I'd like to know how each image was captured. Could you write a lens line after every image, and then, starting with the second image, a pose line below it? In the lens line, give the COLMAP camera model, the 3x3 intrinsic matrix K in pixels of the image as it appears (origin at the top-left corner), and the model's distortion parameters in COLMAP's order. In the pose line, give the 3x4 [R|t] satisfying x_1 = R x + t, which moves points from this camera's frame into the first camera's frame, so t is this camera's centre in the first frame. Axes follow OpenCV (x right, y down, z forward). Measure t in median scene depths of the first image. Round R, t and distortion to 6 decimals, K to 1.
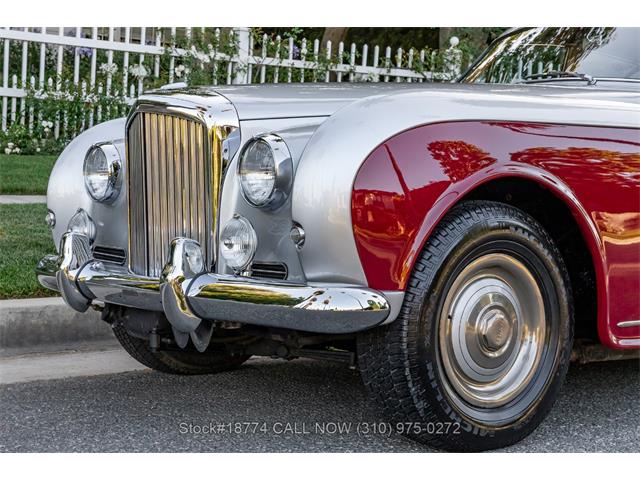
lens RADIAL K [[1032.0, 0, 320.0], [0, 1032.0, 240.0], [0, 0, 1]] dist [-0.070916, -0.043180]
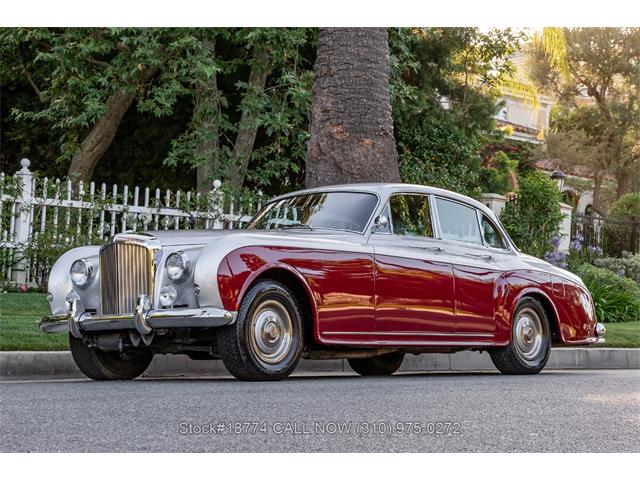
lens RADIAL K [[1032.0, 0, 320.0], [0, 1032.0, 240.0], [0, 0, 1]] dist [-0.070916, -0.043180]
pose [[0.972820, -0.005839, 0.231491, -0.022980], [0.036073, 0.991299, -0.126586, 0.015225], [-0.228738, 0.131496, 0.964566, -0.113900]]
